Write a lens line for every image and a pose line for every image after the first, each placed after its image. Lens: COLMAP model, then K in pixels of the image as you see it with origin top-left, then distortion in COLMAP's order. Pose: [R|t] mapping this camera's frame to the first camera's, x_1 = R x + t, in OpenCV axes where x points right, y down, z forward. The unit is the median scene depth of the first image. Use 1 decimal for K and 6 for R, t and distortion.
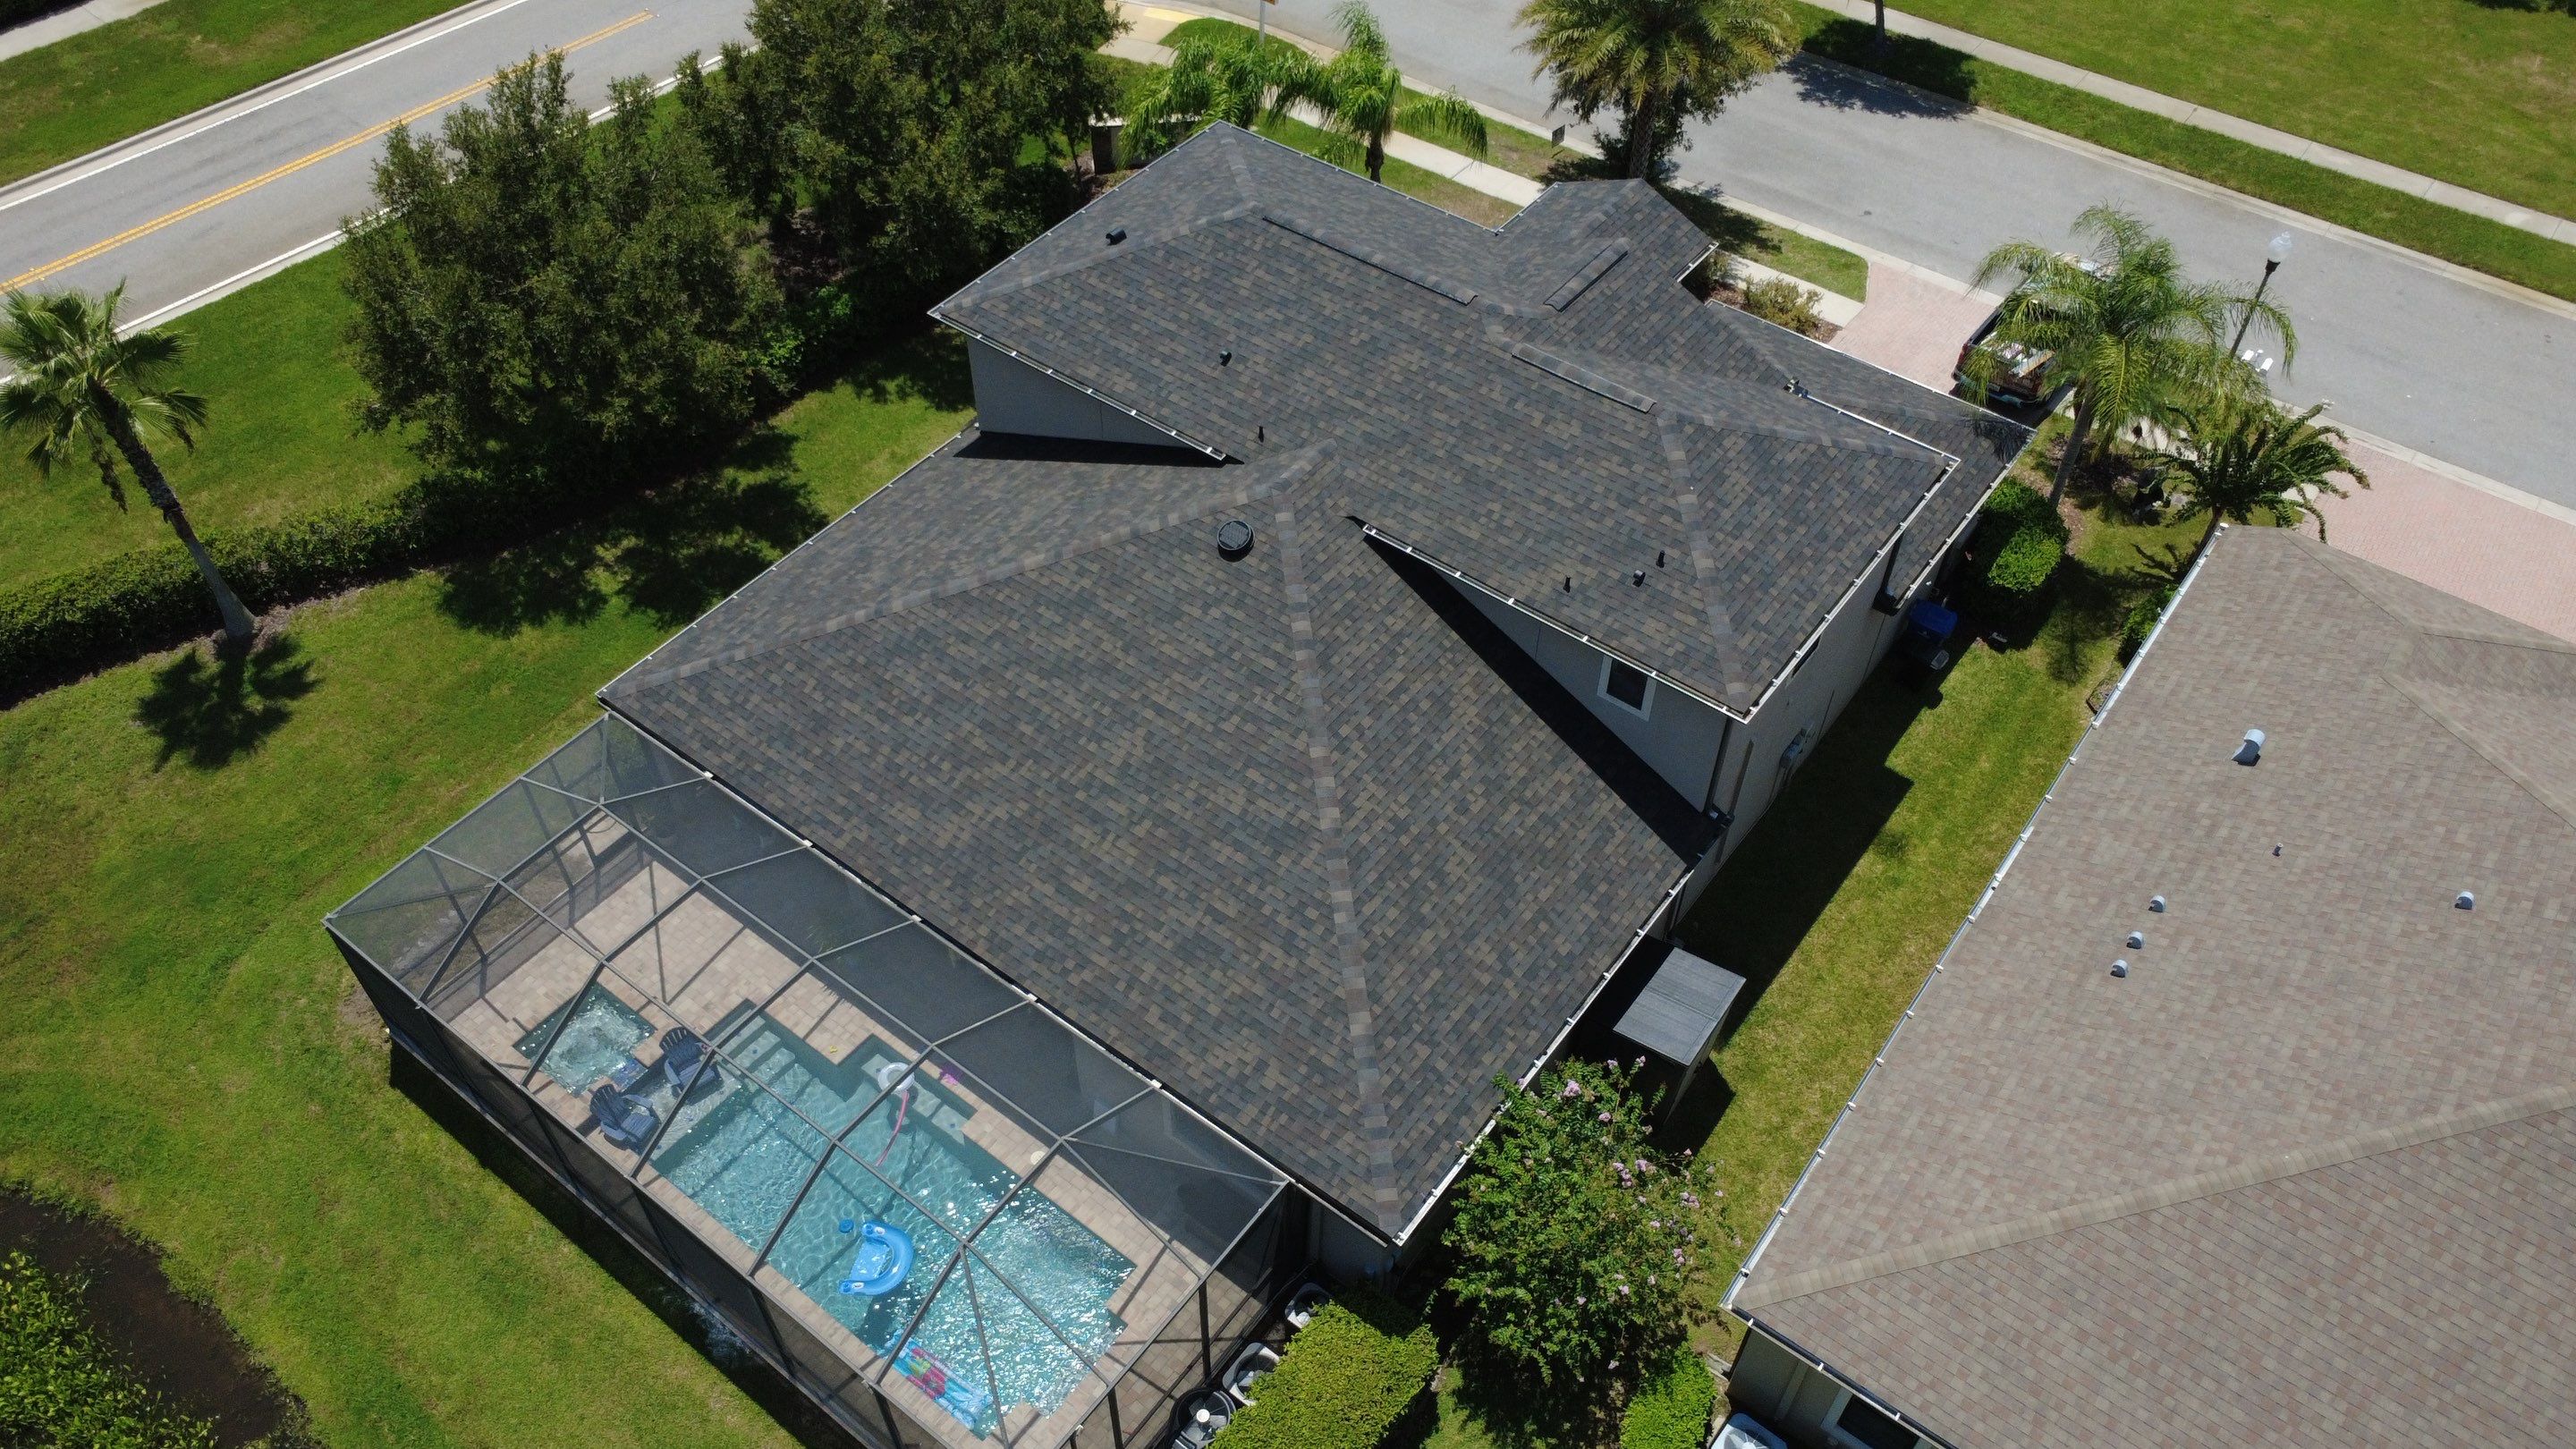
lens RADIAL K [[1878.6, 0, 1283.4], [0, 1878.6, 715.4], [0, 0, 1]] dist [-0.003848, 0.007329]
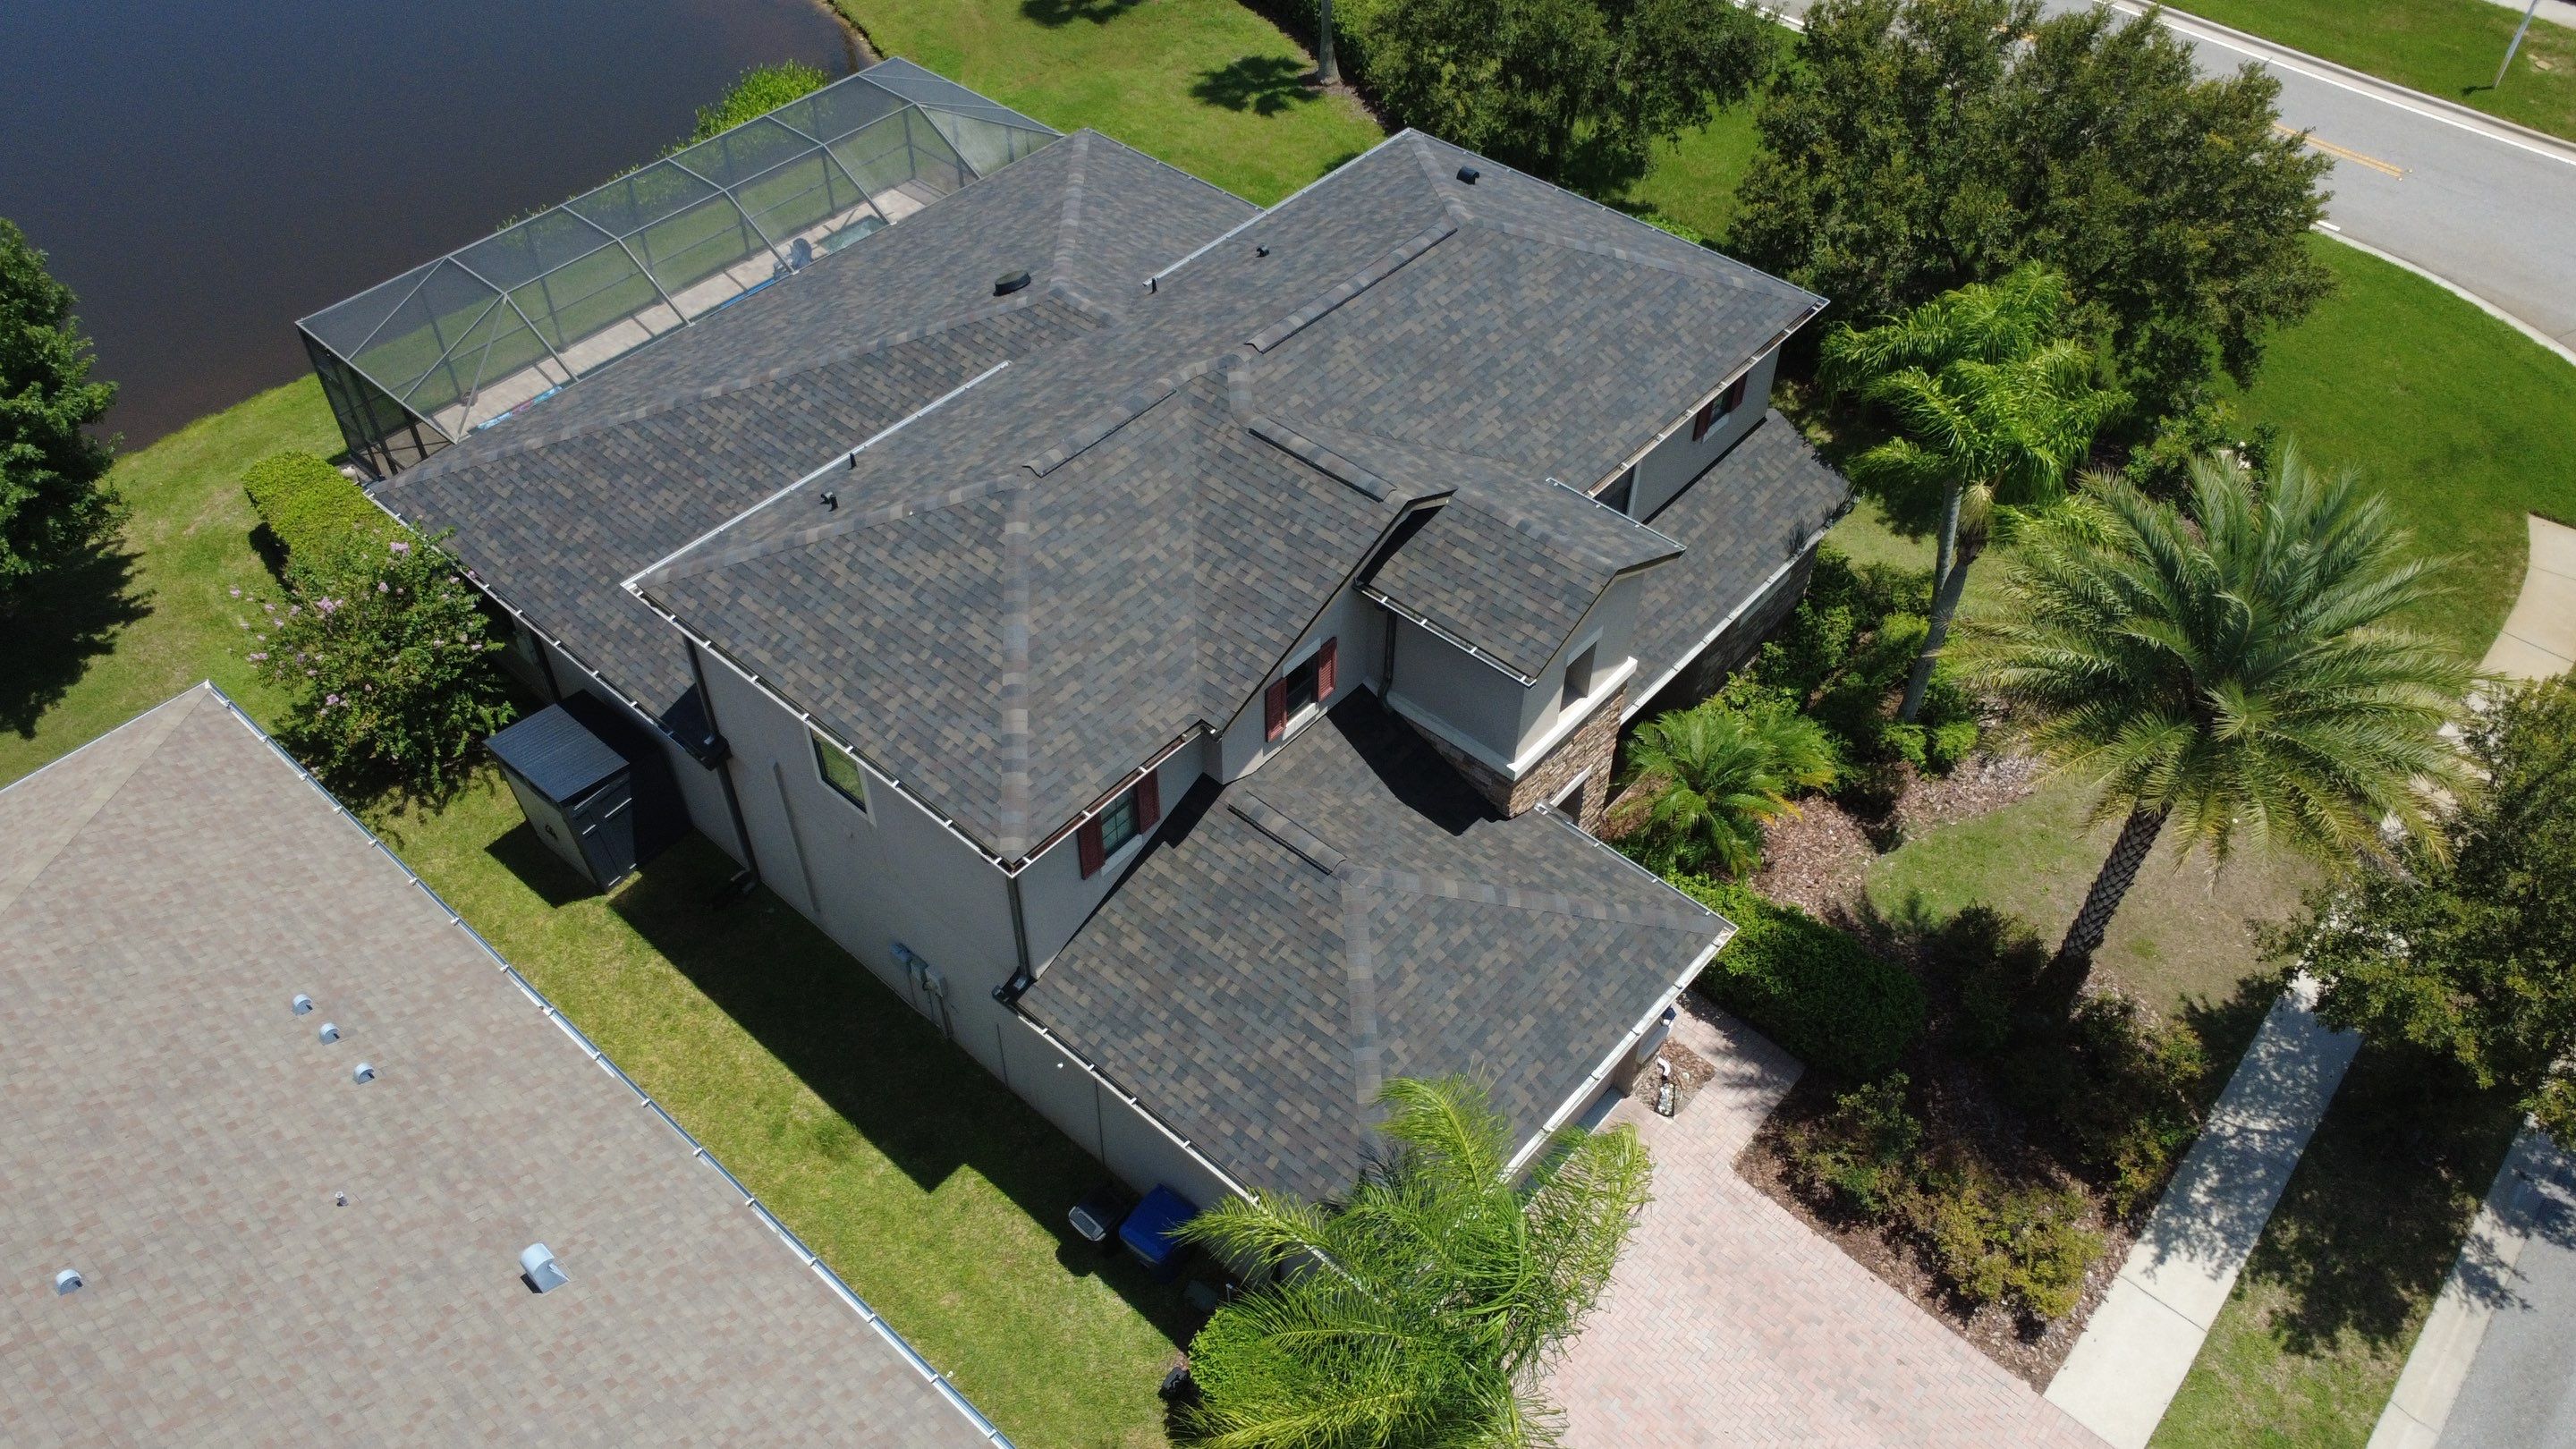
lens RADIAL K [[1878.6, 0, 1284.6], [0, 1878.6, 719.4], [0, 0, 1]] dist [-0.003848, 0.007329]
pose [[-0.068585, 0.704403, -0.706479, 0.796492], [-0.736180, 0.442187, 0.512356, -0.583396], [0.673301, 0.555235, 0.488240, 0.709788]]
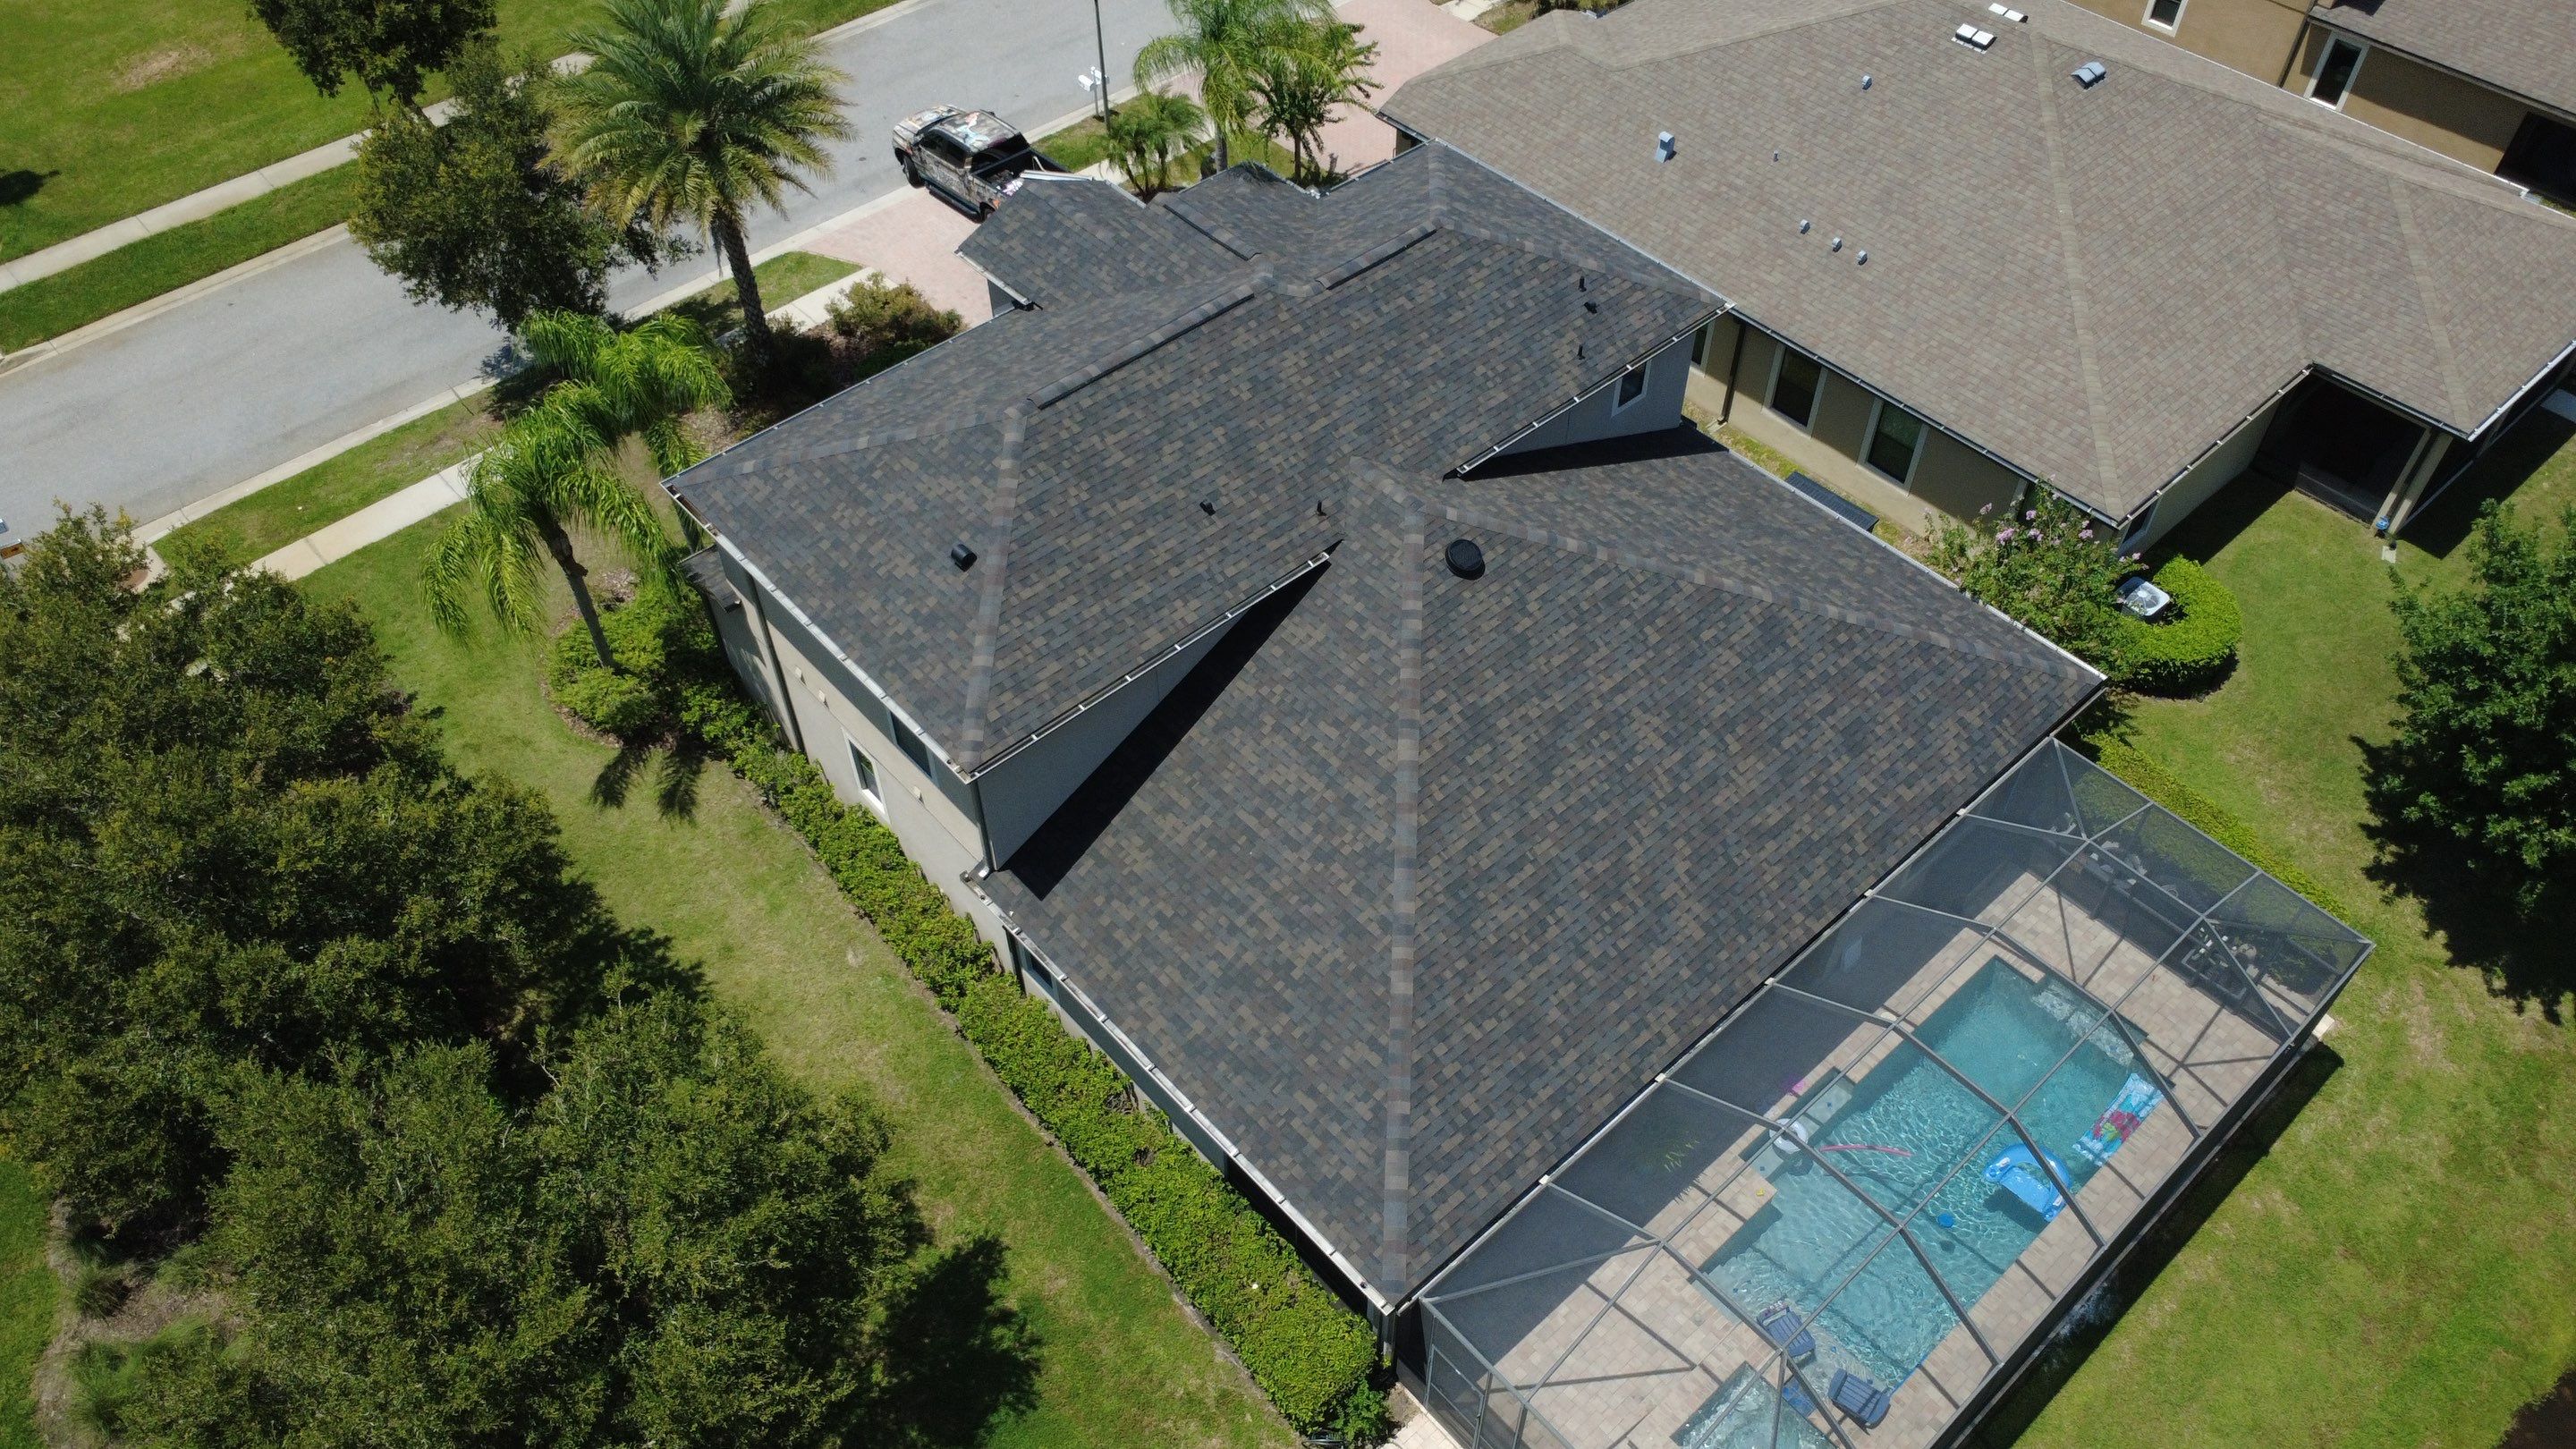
lens RADIAL K [[1878.6, 0, 1285.9], [0, 1878.6, 716.5], [0, 0, 1]] dist [-0.003848, 0.007329]
pose [[0.187604, -0.728718, 0.658615, -0.705285], [0.725403, 0.554877, 0.407310, -0.486449], [-0.662265, 0.401349, 0.632712, 0.465012]]
